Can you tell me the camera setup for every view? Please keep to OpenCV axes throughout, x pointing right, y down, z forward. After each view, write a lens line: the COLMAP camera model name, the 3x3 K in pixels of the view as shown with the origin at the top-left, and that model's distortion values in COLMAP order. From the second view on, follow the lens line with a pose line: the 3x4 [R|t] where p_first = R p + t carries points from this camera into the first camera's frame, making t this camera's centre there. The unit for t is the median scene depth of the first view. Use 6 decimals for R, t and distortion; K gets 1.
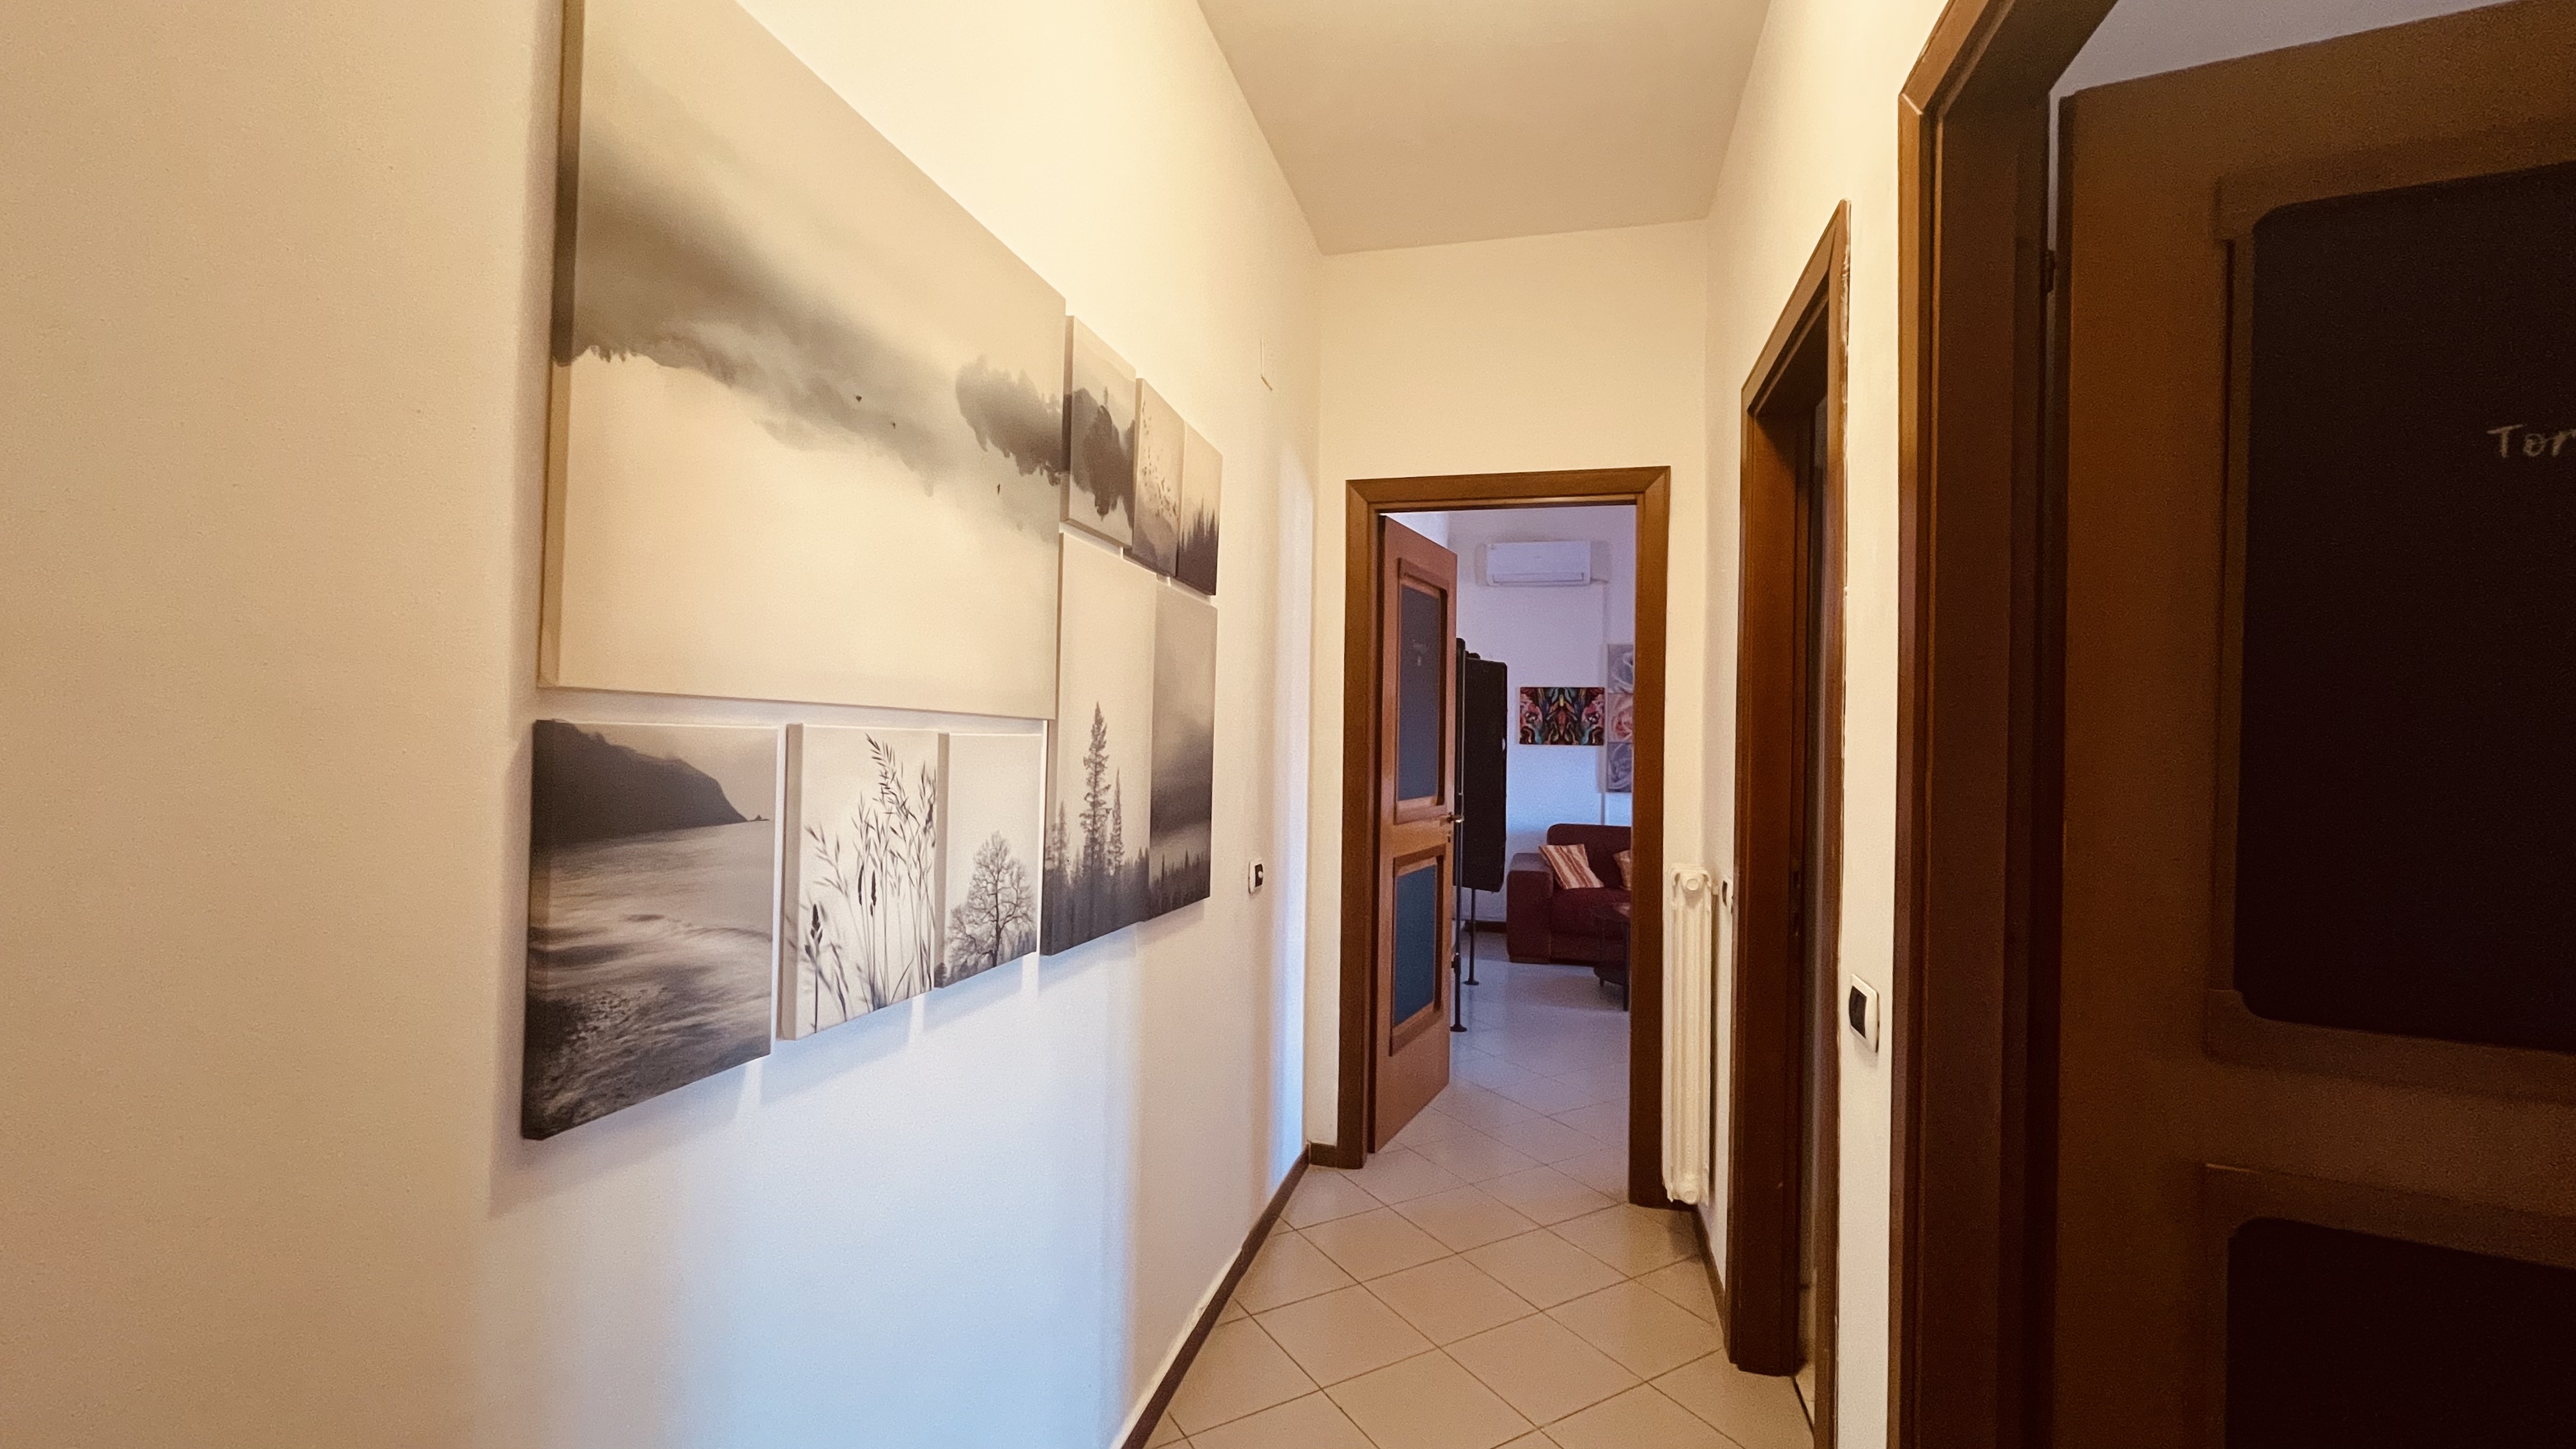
lens RADIAL K [[1060.8, 0, 1279.9], [0, 1060.8, 727.1], [0, 0, 1]] dist [-0.001616, -0.000513]
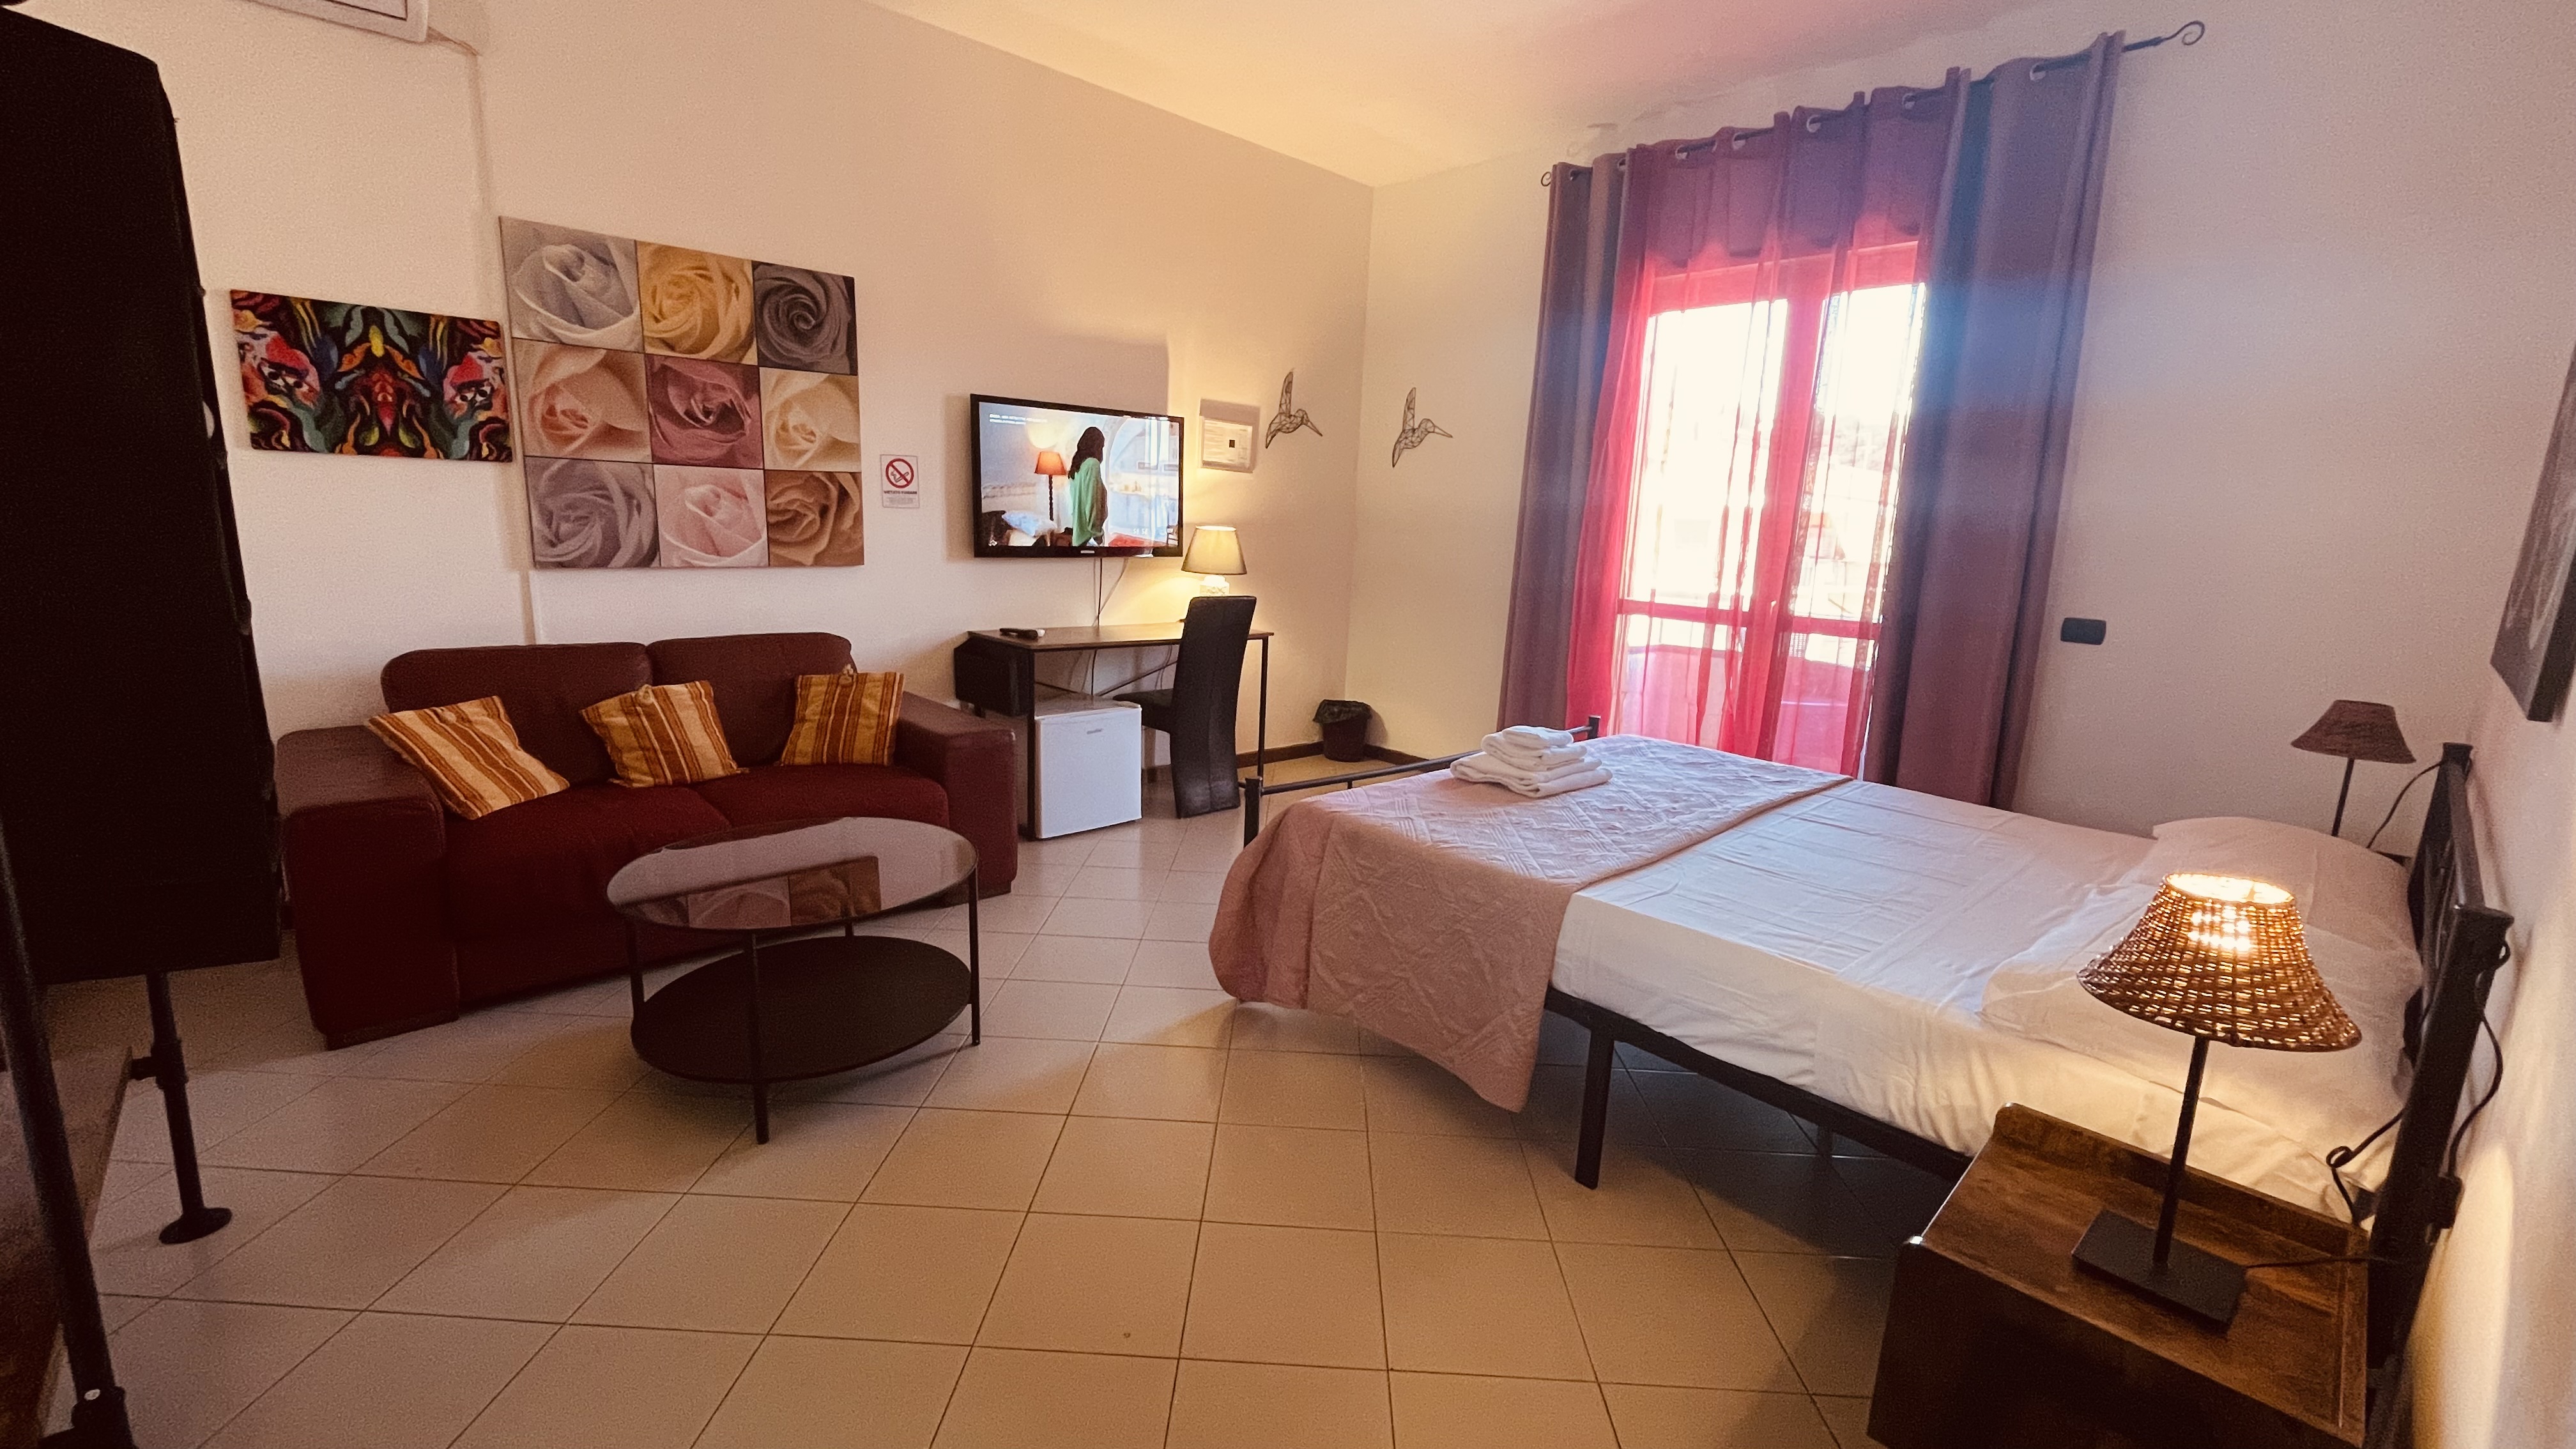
lens RADIAL K [[1060.8, 0, 1293.8], [0, 1060.8, 722.9], [0, 0, 1]] dist [-0.001616, -0.000513]
pose [[0.531514, -0.155781, 0.832602, 0.359111], [-0.031431, 0.978639, 0.203169, 0.088420], [-0.846466, -0.134157, 0.515264, 1.826774]]
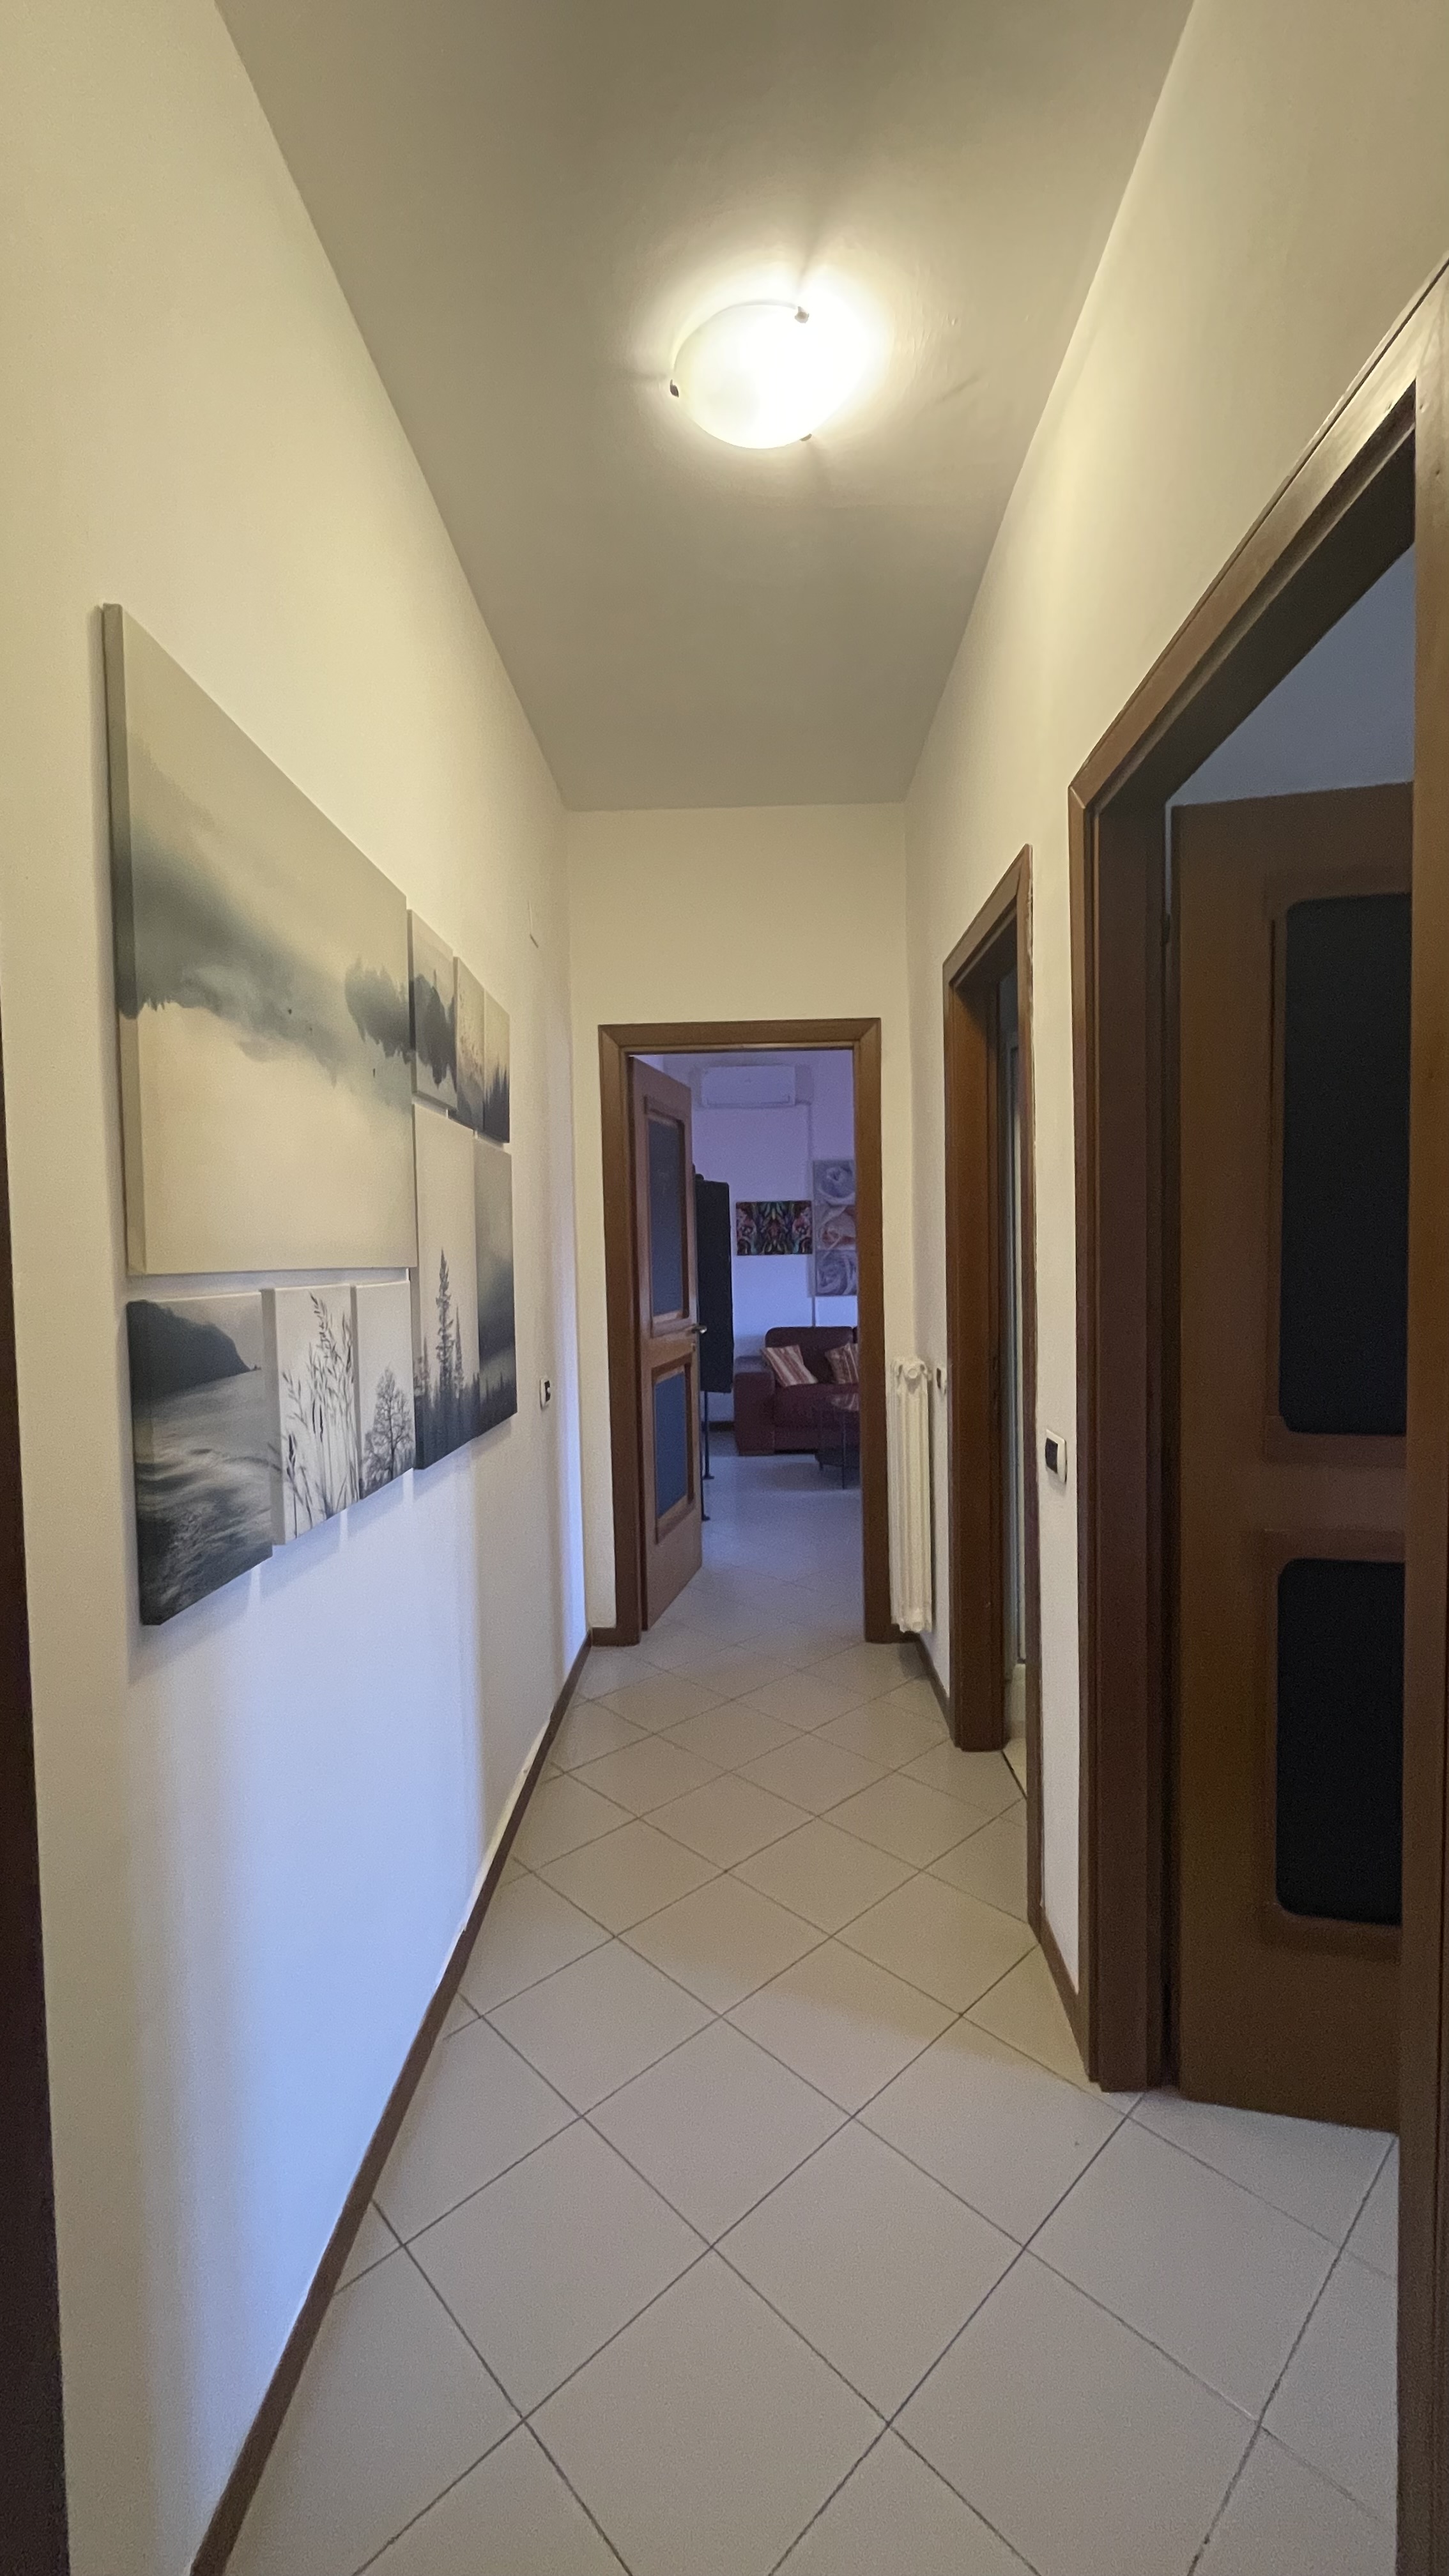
lens RADIAL K [[1060.8, 0, 726.6], [0, 1060.8, 1292.3], [0, 0, 1]] dist [-0.001616, -0.000513]
pose [[0.971949, -0.049233, 0.229981, -0.129618], [0.037387, 0.997753, 0.055591, -0.026921], [-0.232201, -0.045434, 0.971606, -0.173846]]
